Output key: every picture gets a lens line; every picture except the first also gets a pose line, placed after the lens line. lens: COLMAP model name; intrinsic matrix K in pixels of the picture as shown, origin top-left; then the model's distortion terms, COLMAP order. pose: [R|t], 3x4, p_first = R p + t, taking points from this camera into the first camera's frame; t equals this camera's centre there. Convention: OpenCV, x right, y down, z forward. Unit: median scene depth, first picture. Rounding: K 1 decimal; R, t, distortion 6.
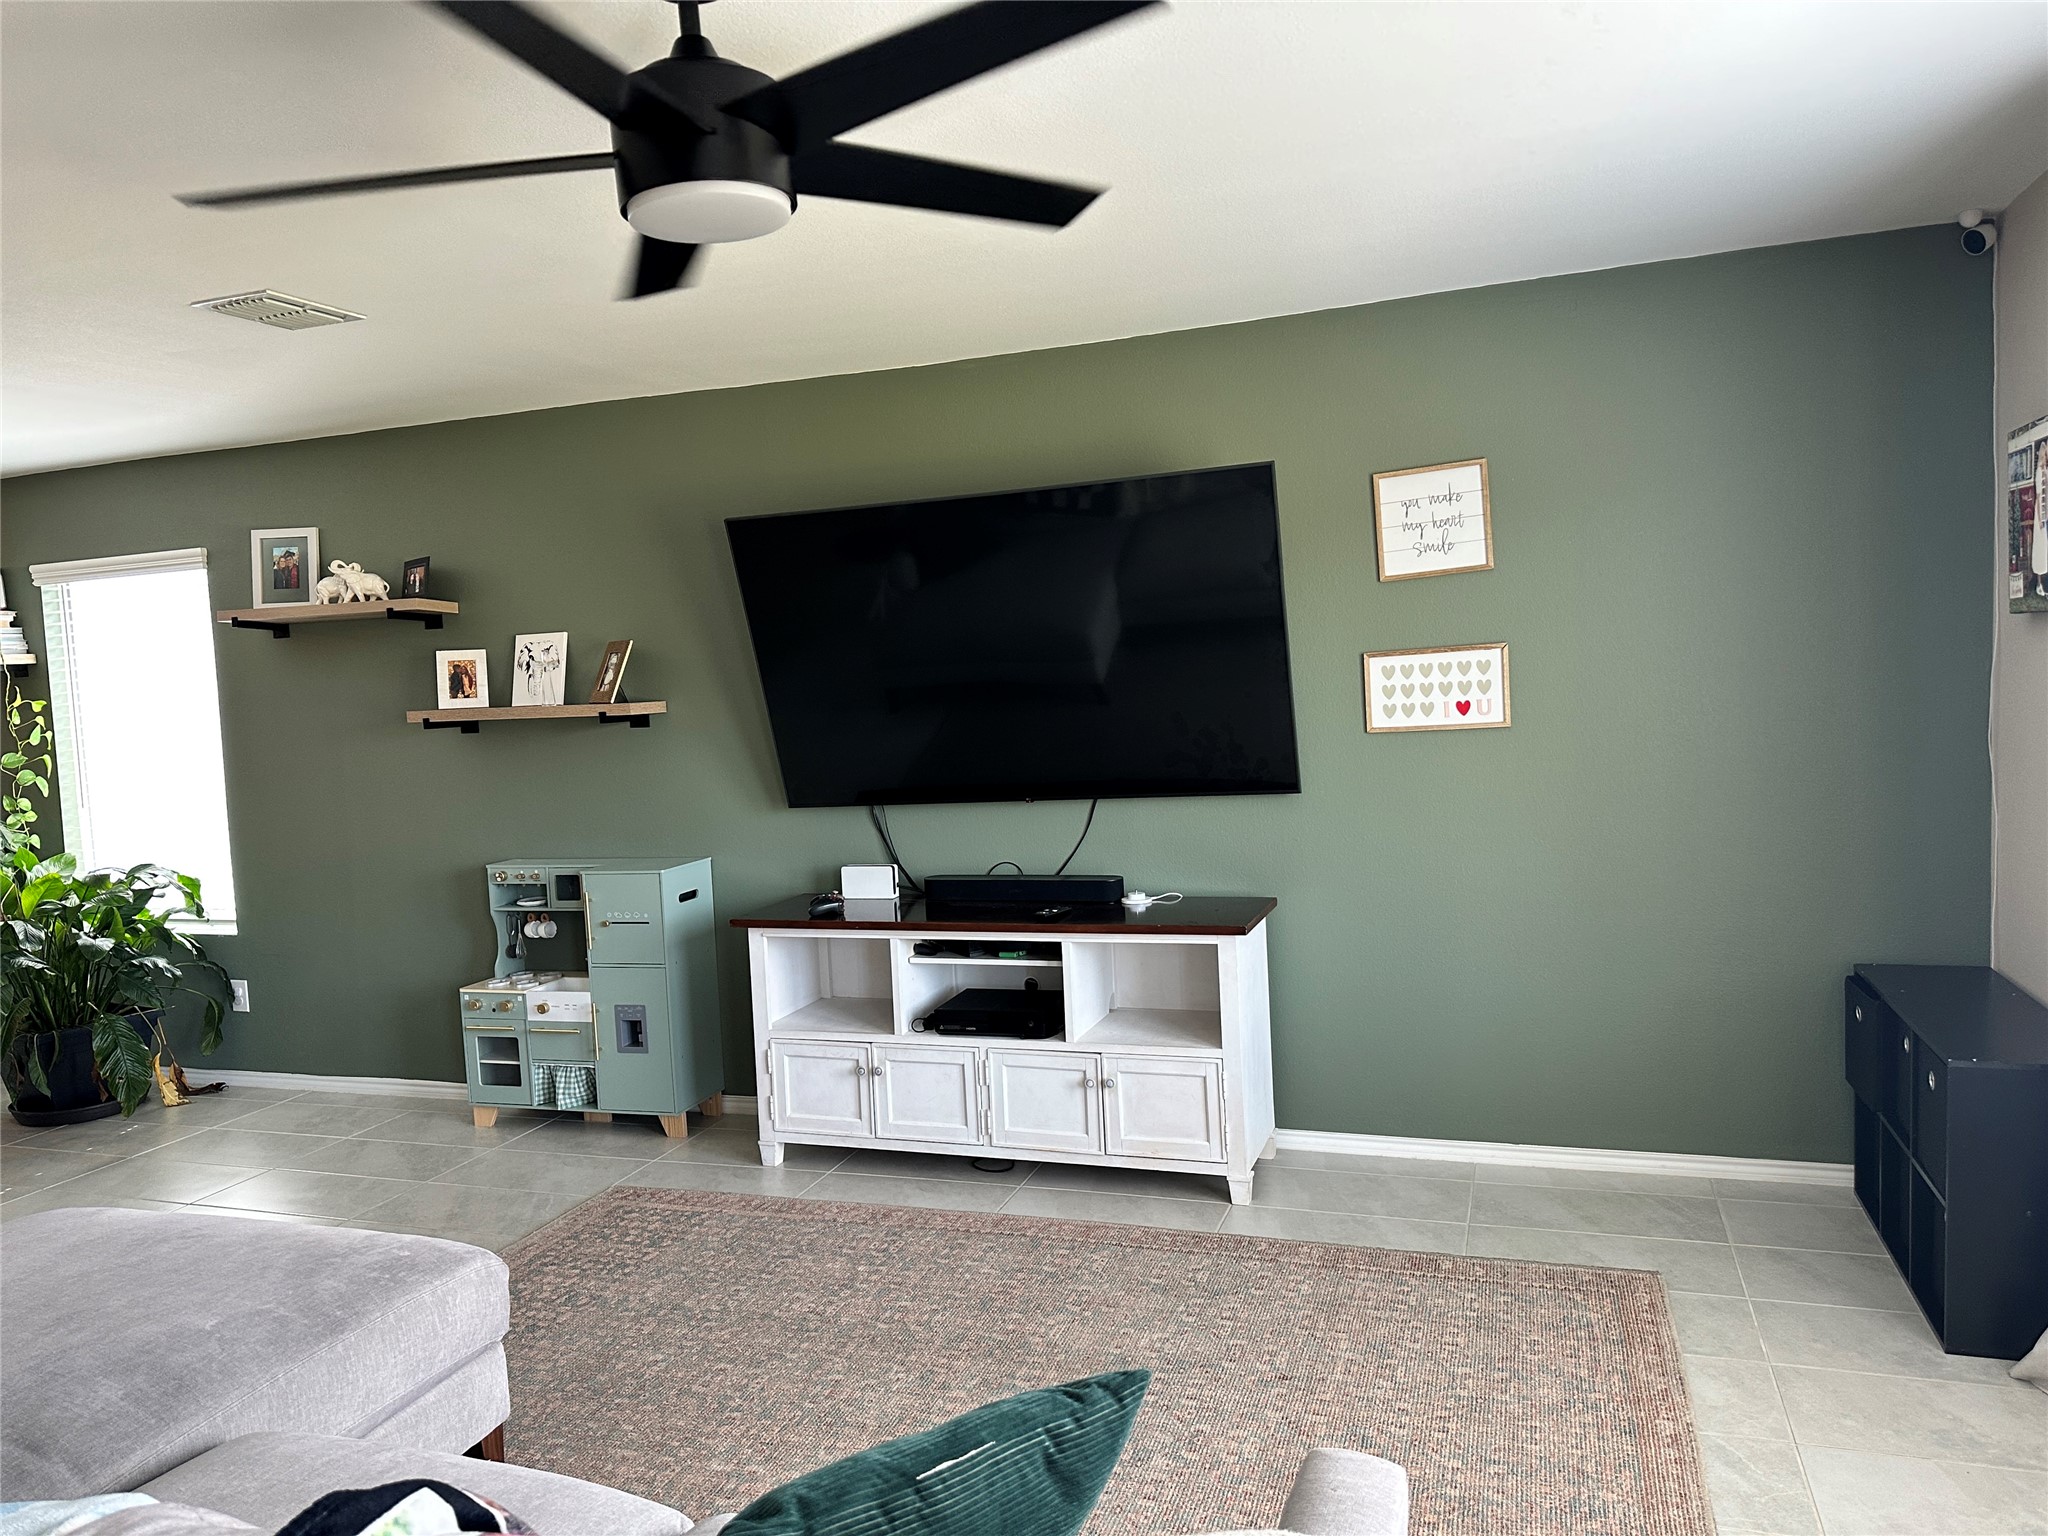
lens RADIAL K [[1427.3, 0, 1024.0], [0, 1427.3, 768.0], [0, 0, 1]] dist [0.129588, -0.200841]
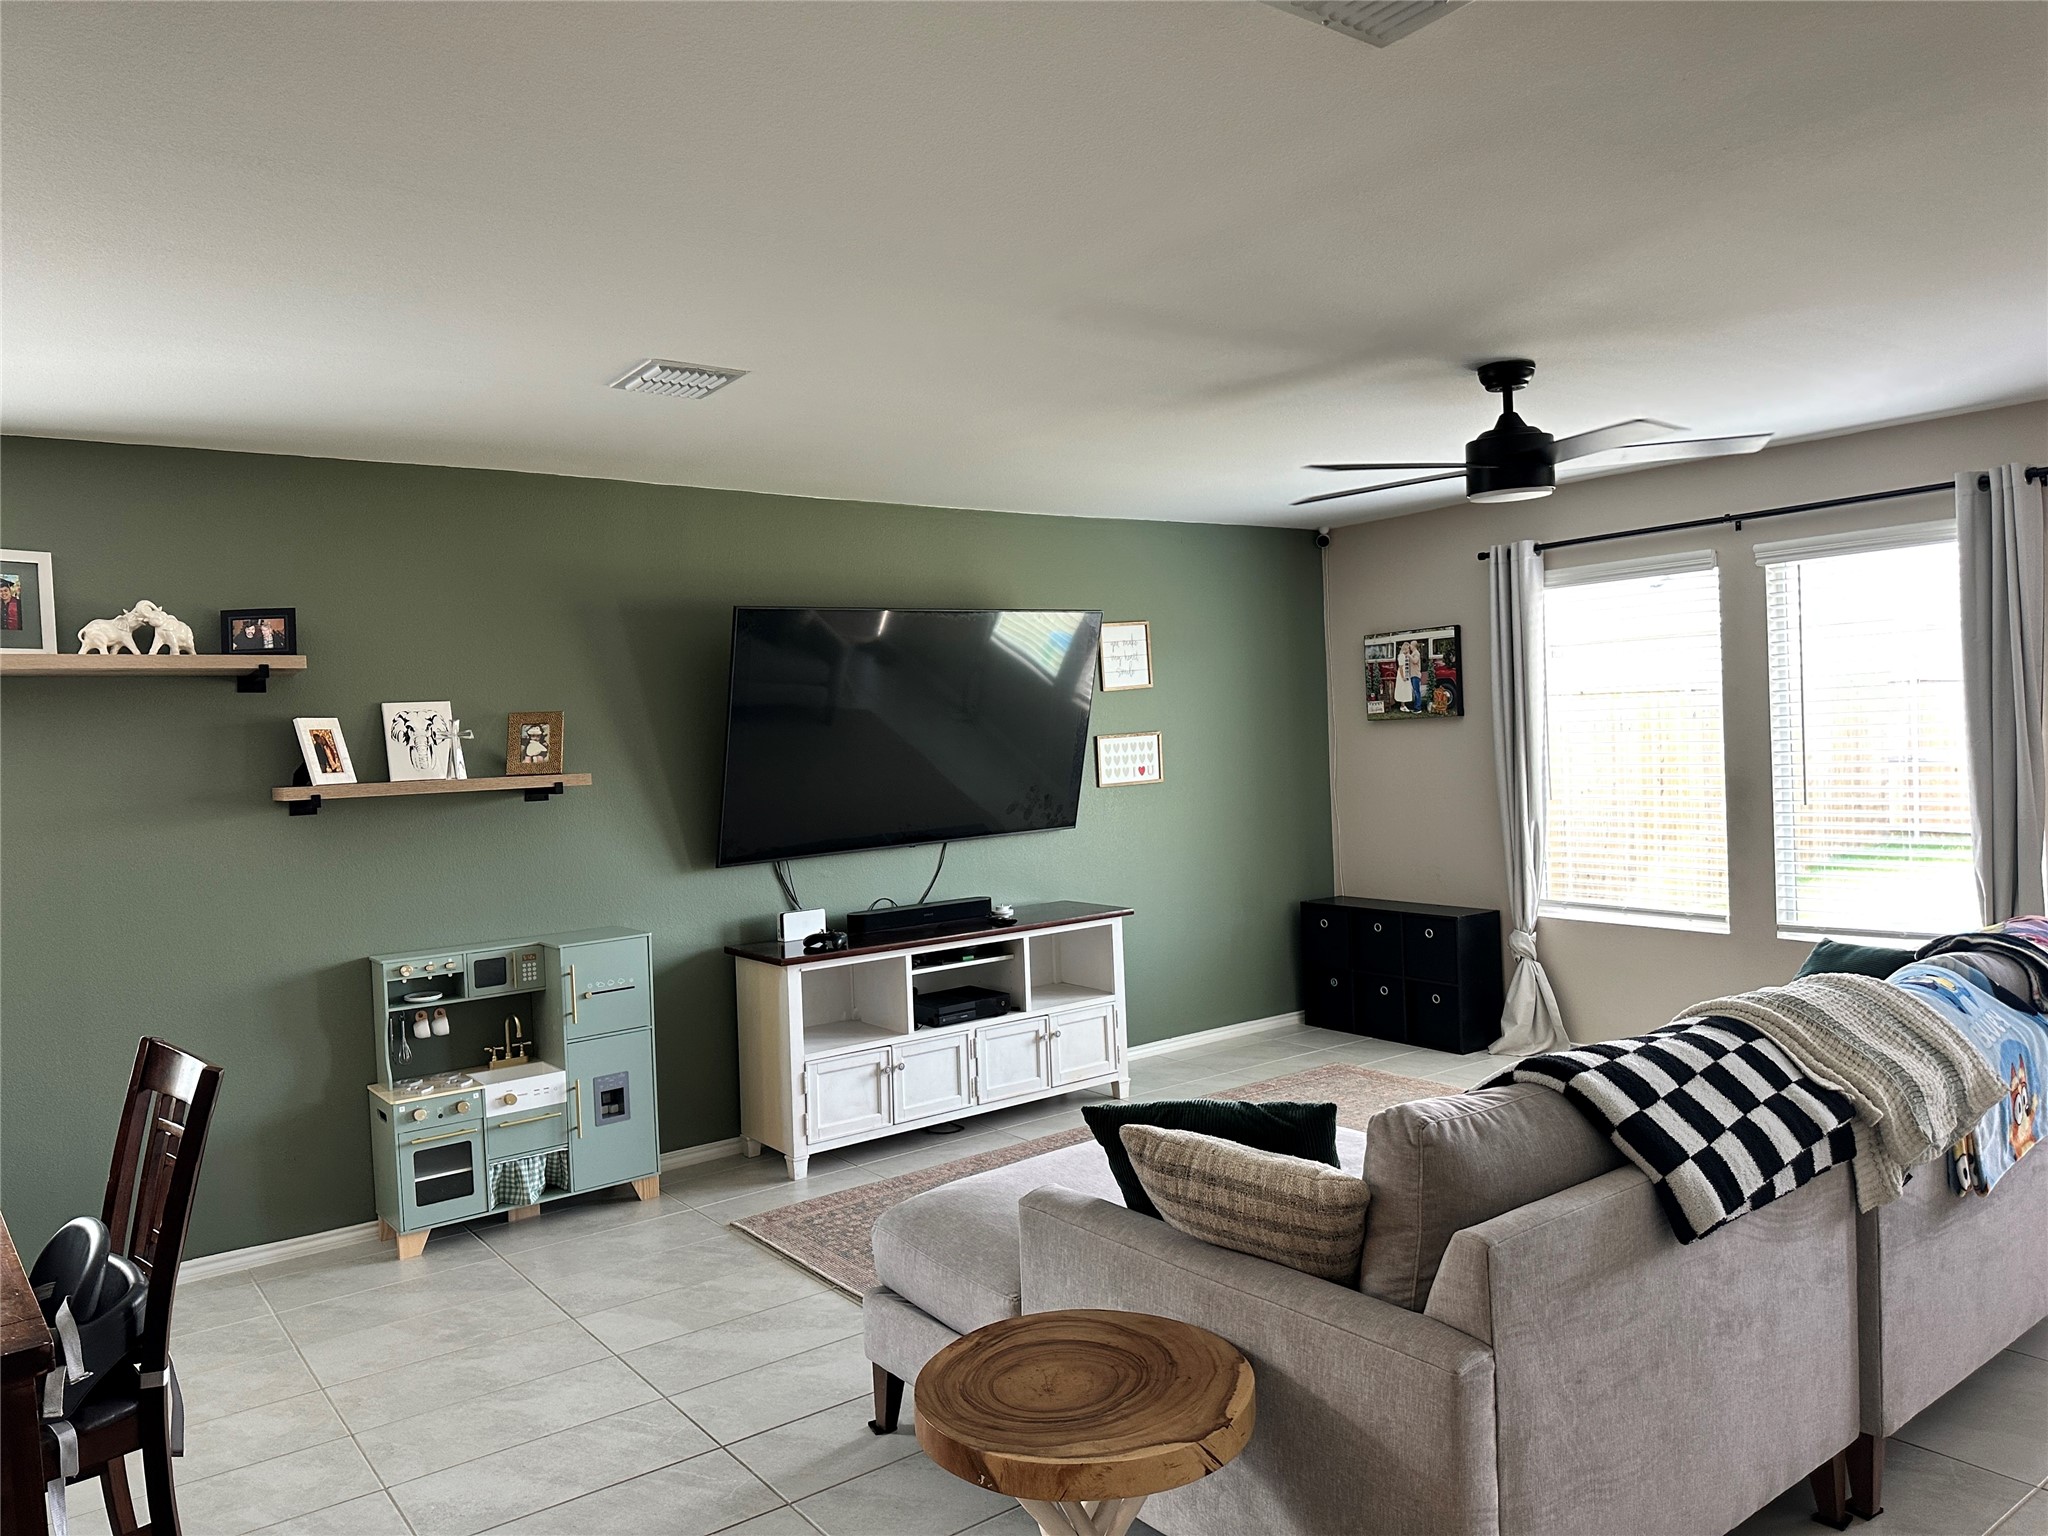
lens RADIAL K [[1427.3, 0, 1024.0], [0, 1427.3, 768.0], [0, 0, 1]] dist [0.129588, -0.200841]
pose [[0.554907, 0.006551, 0.831887, -0.927818], [0.075051, 0.995497, -0.057902, 0.032024], [-0.828520, 0.094564, 0.551917, 0.186952]]
